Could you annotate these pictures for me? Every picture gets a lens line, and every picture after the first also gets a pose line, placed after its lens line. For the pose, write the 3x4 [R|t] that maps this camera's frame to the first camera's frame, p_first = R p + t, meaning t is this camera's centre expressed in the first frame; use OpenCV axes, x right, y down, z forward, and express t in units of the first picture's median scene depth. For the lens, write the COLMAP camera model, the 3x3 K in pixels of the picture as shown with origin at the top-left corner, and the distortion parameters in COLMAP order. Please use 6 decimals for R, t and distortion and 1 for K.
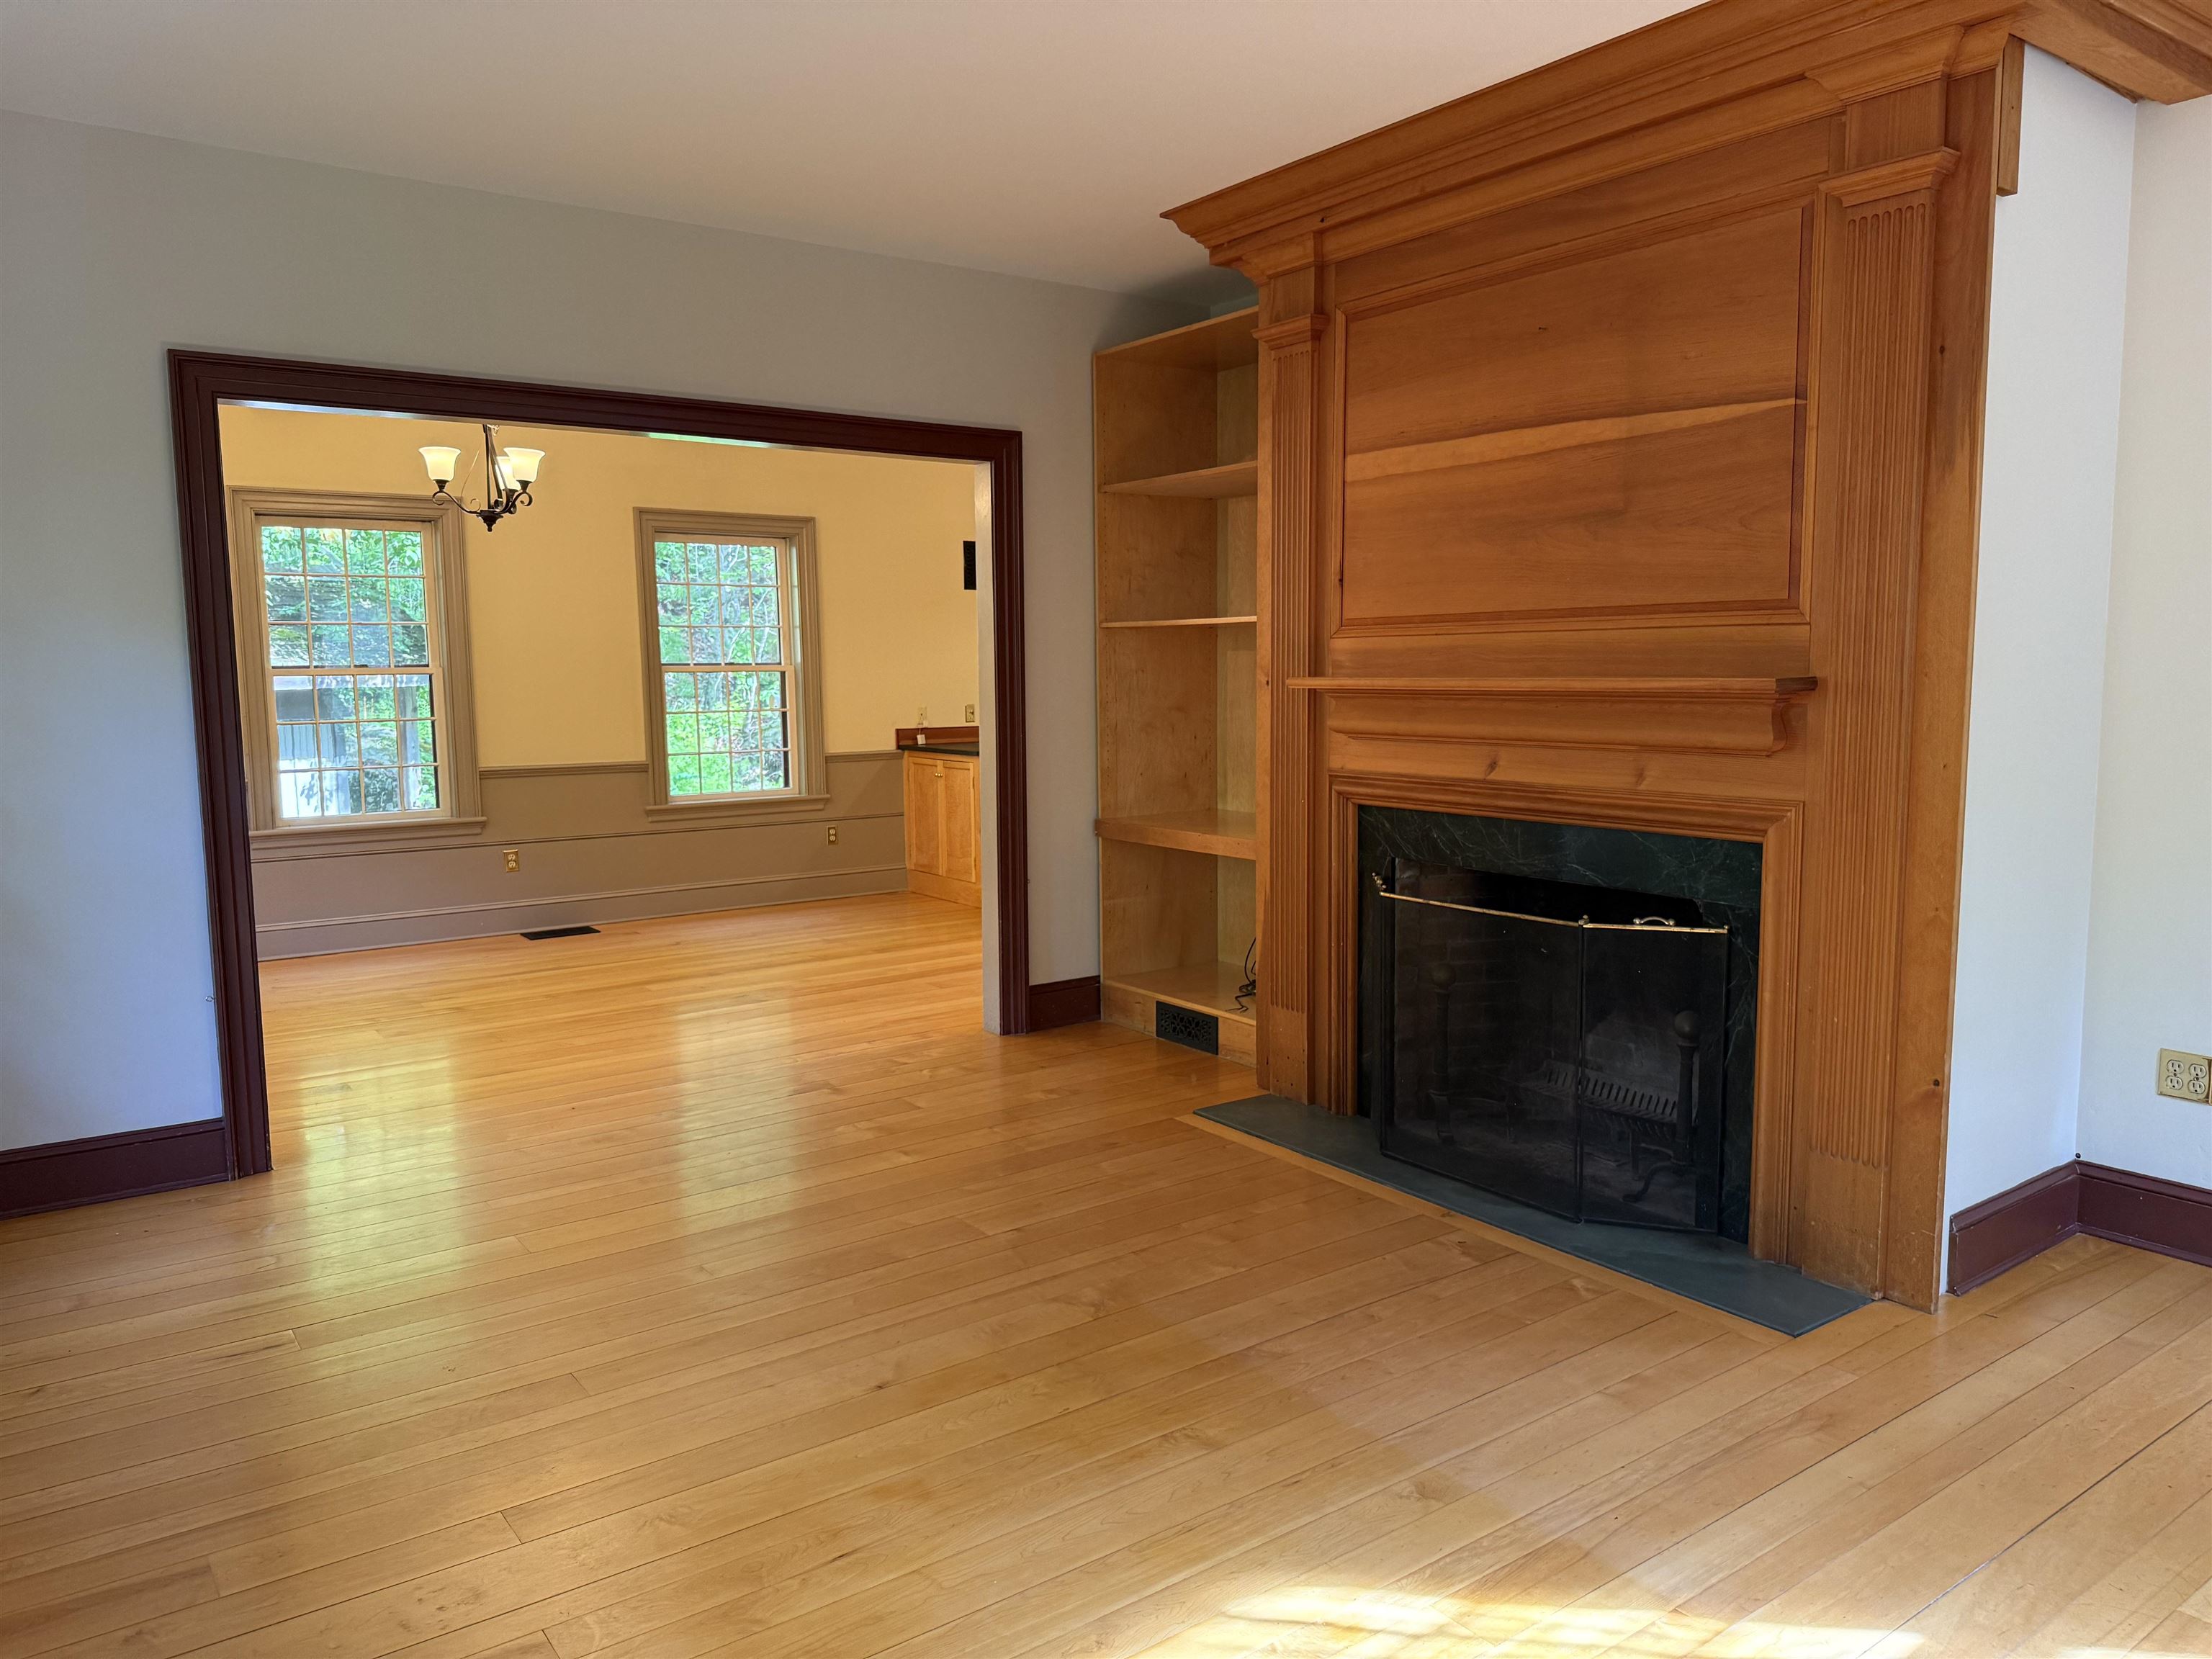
lens RADIAL K [[1547.7, 0, 1106.6], [0, 1547.7, 836.4], [0, 0, 1]] dist [0.154668, -0.250402]
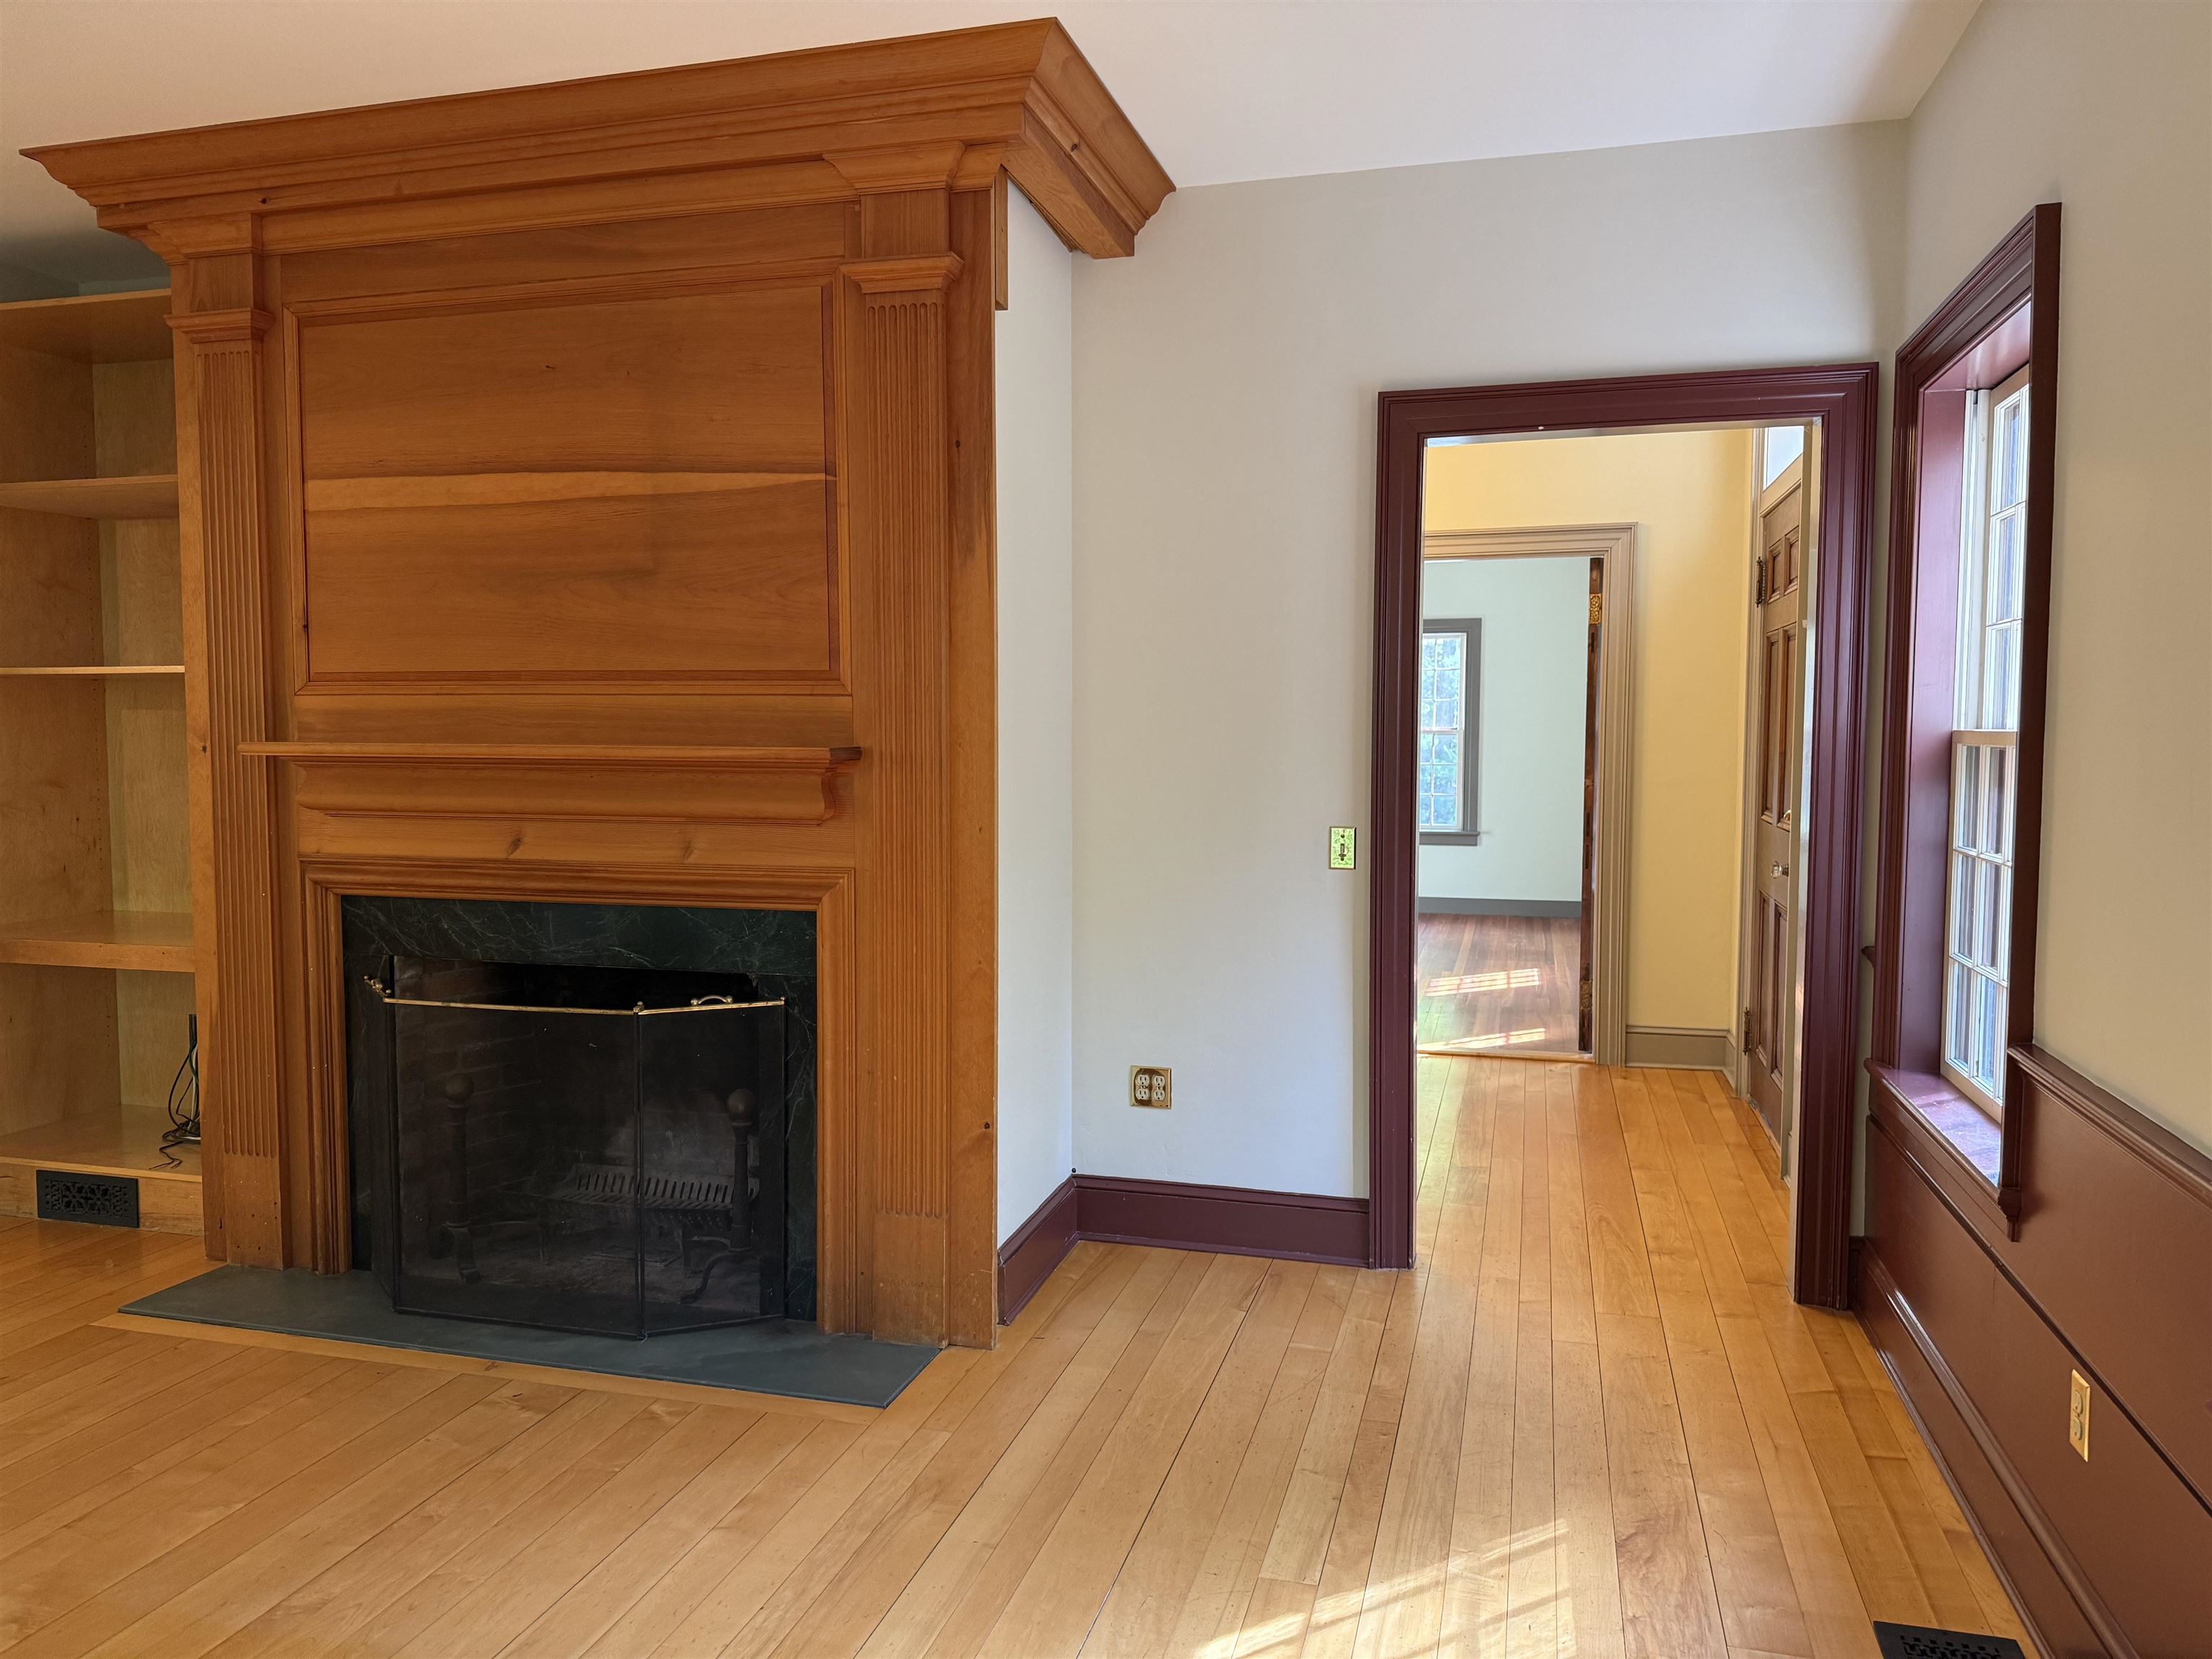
lens RADIAL K [[1560.4, 0, 1106.0], [0, 1560.4, 829.5], [0, 0, 1]] dist [0.070244, -0.086106]
pose [[0.784026, -0.027888, 0.620101, -0.046219], [0.060499, 0.997667, -0.031623, -0.004466], [-0.617773, 0.062309, 0.783884, 0.092775]]
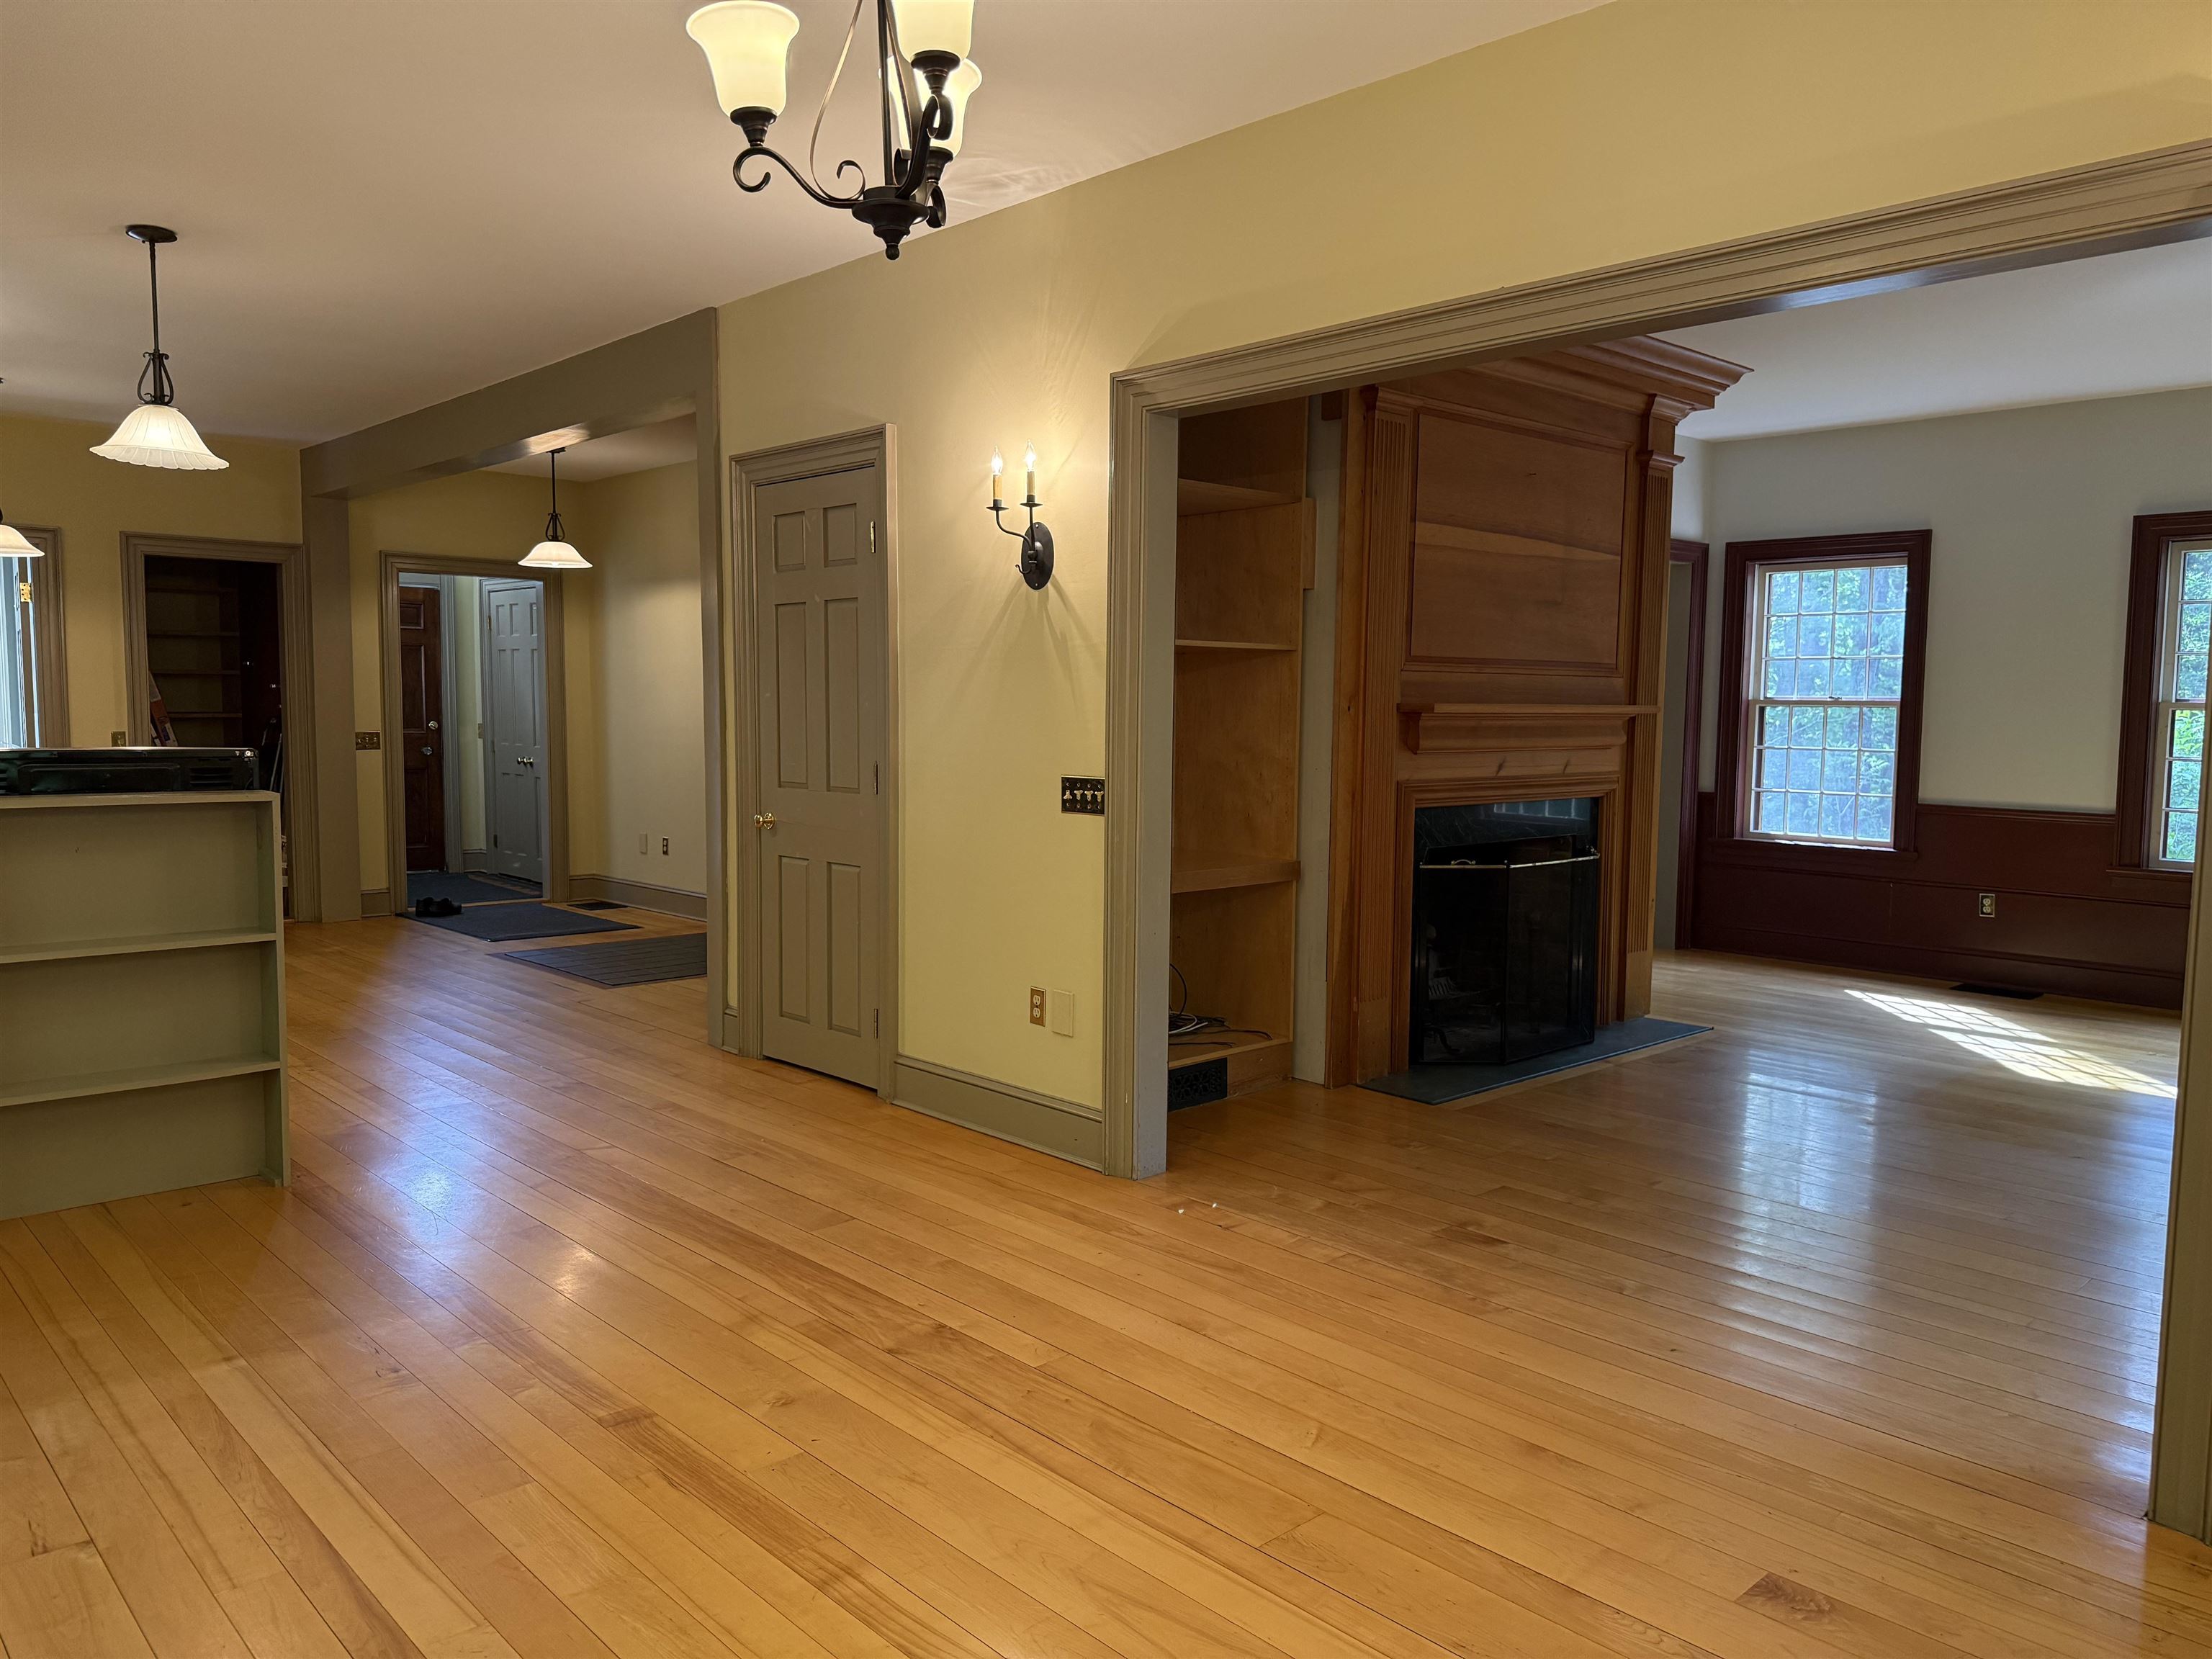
lens RADIAL K [[1560.4, 0, 1106.0], [0, 1560.4, 829.5], [0, 0, 1]] dist [0.070244, -0.086106]
pose [[-0.120619, -0.075340, 0.989836, -1.161028], [0.103238, 0.990757, 0.087990, -0.155916], [-0.987316, 0.112802, -0.111726, 1.570027]]
